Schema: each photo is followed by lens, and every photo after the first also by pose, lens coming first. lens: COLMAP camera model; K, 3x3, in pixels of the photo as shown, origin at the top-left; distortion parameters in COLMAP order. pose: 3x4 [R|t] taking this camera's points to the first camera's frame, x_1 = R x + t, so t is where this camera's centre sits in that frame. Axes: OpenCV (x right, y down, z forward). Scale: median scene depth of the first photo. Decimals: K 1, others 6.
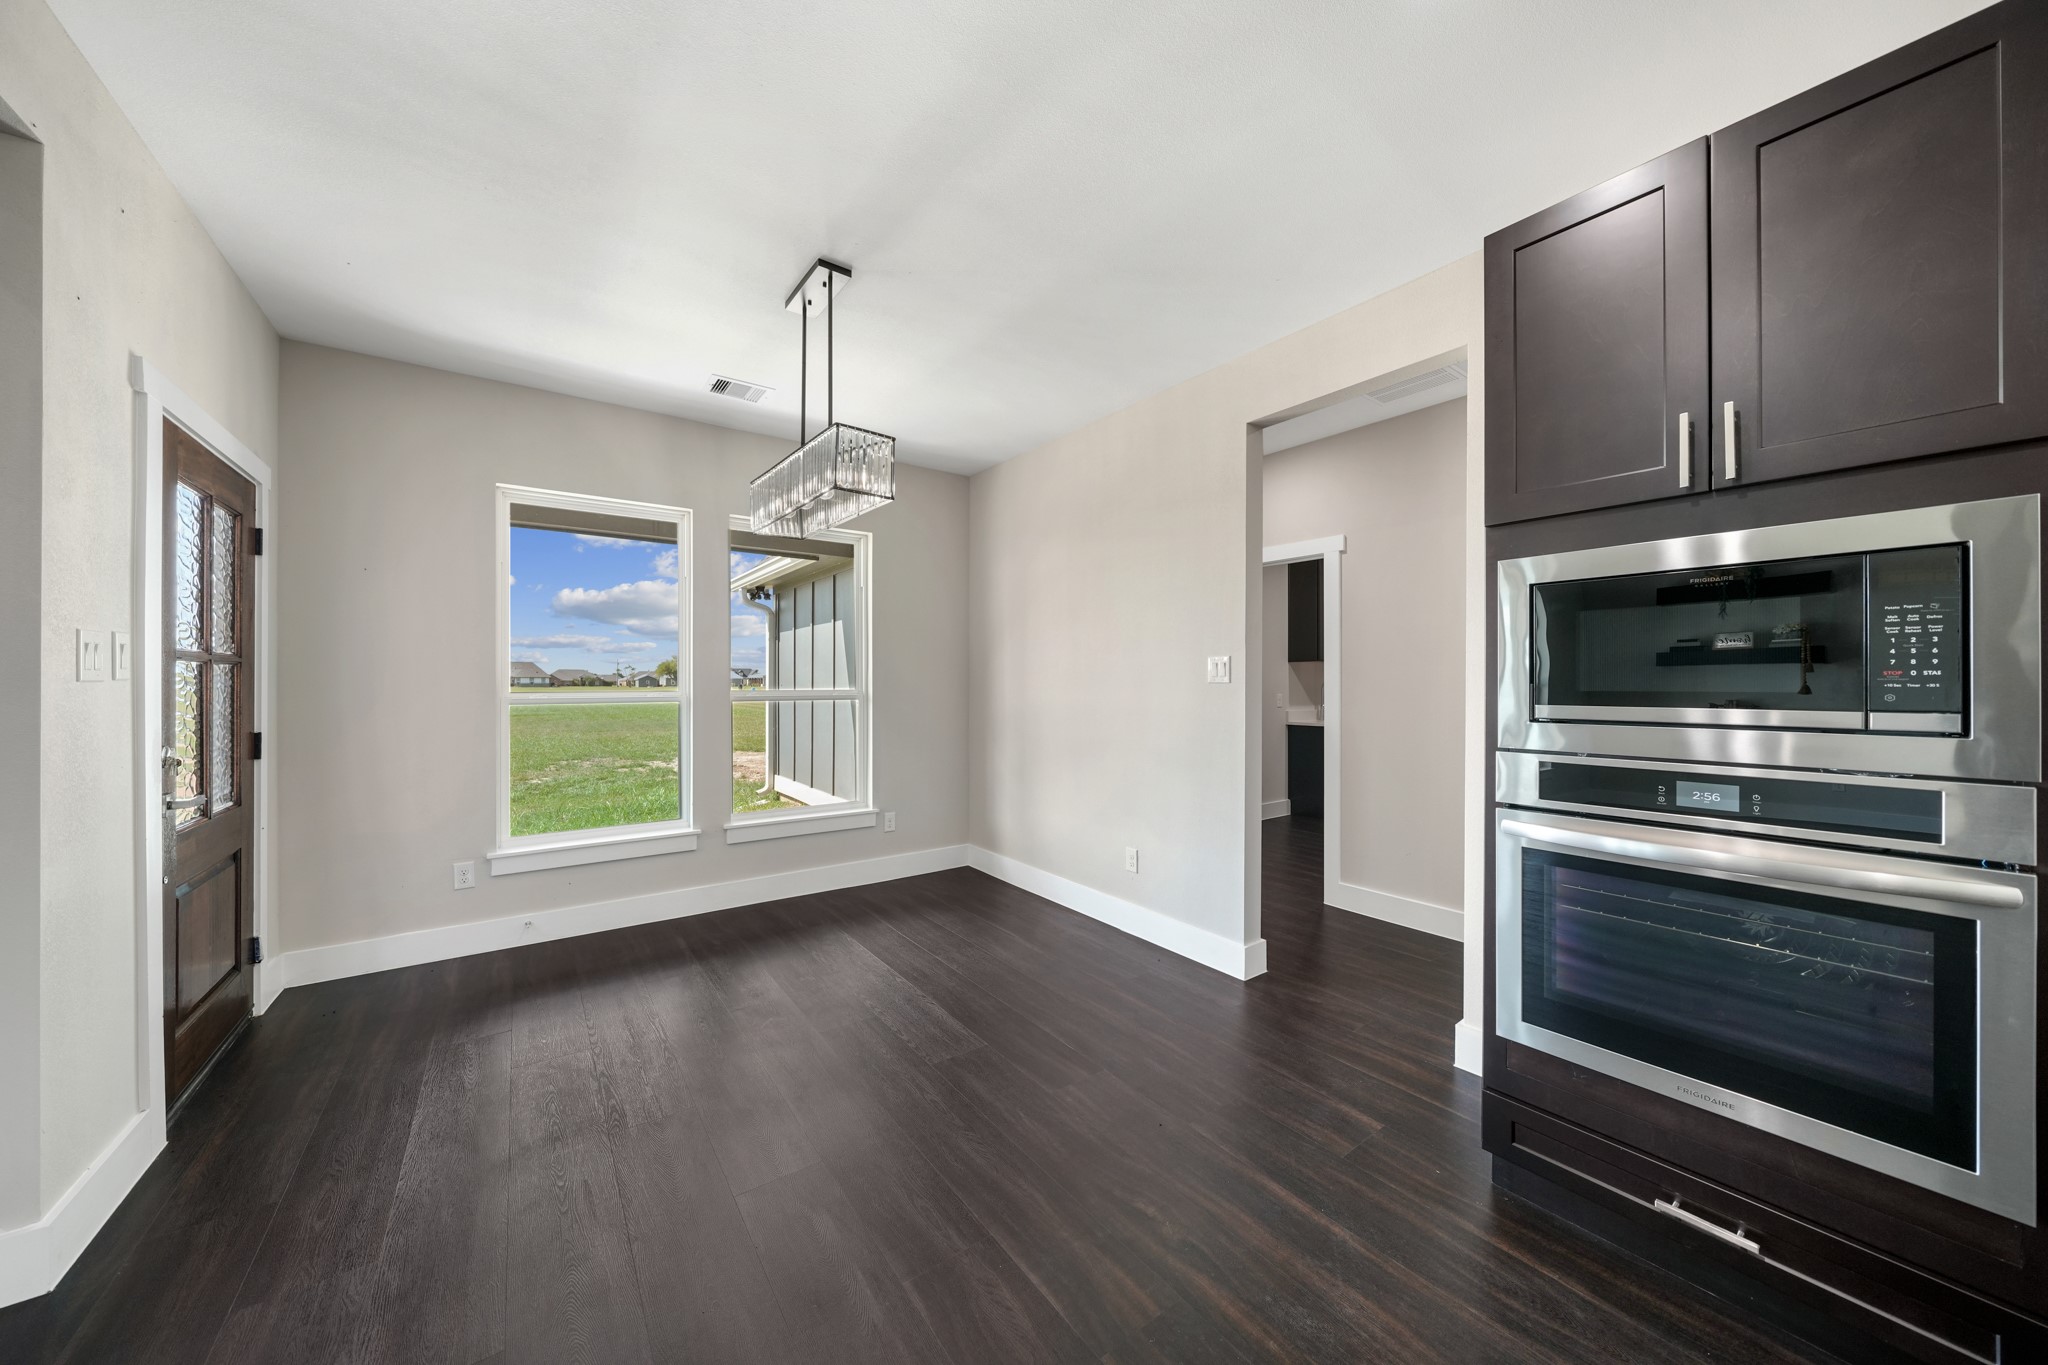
lens RADIAL K [[696.0, 0, 1028.0], [0, 696.0, 684.2], [0, 0, 1]] dist [-0.000556, -0.000071]
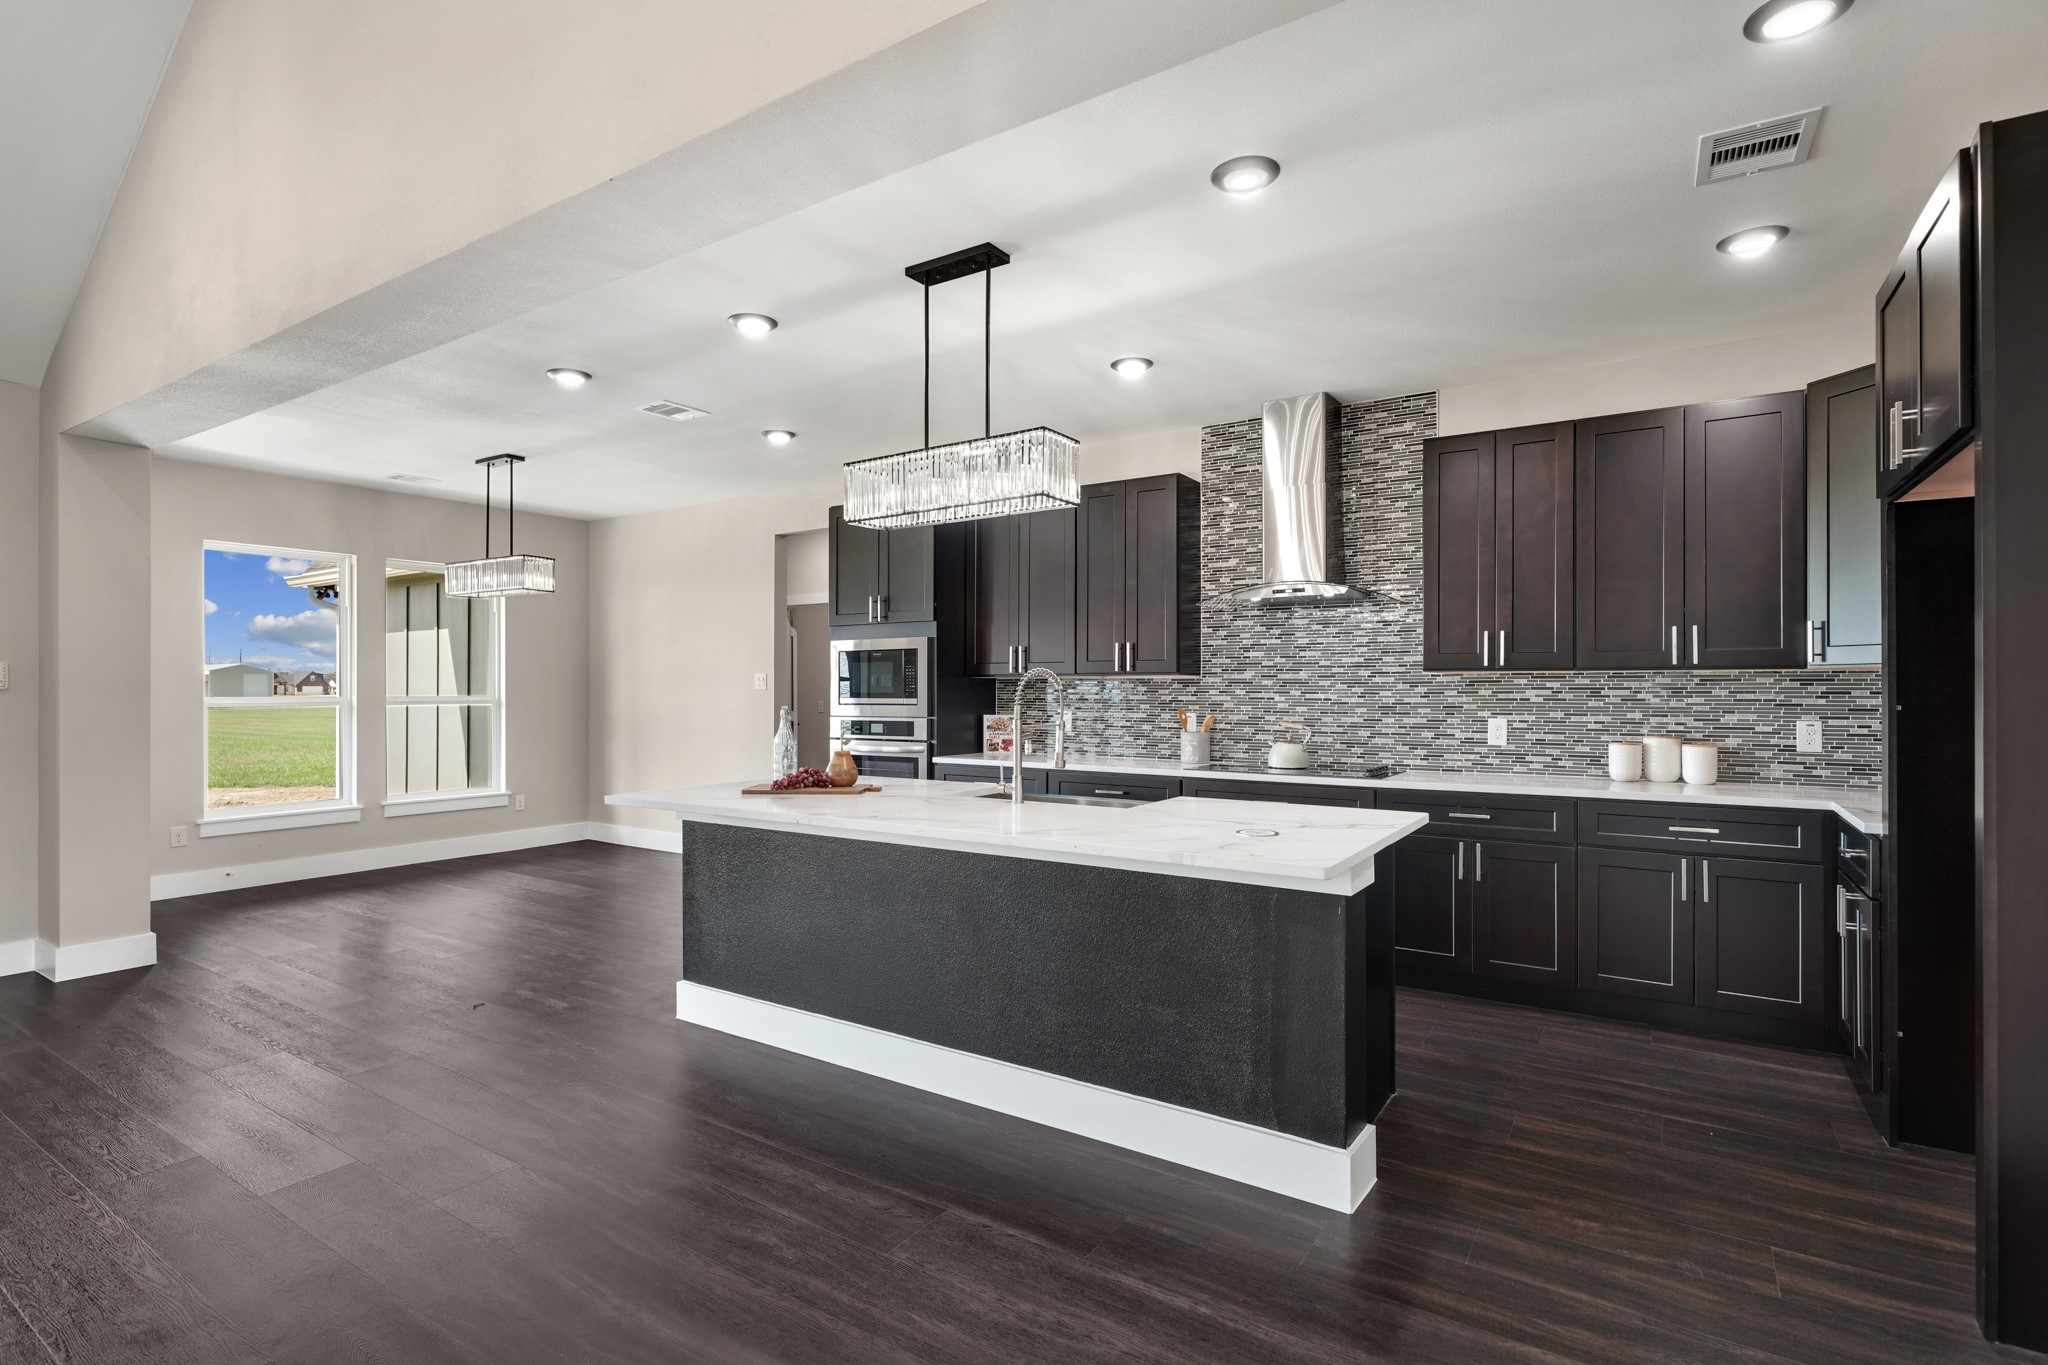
lens RADIAL K [[987.9, 0, 1021.5], [0, 987.9, 686.0], [0, 0, 1]] dist [0.002692, -0.000174]
pose [[0.939711, -0.001668, 0.341965, 0.047340], [0.003404, 0.999984, -0.004476, 0.001410], [-0.341952, 0.005371, 0.939702, -1.159865]]
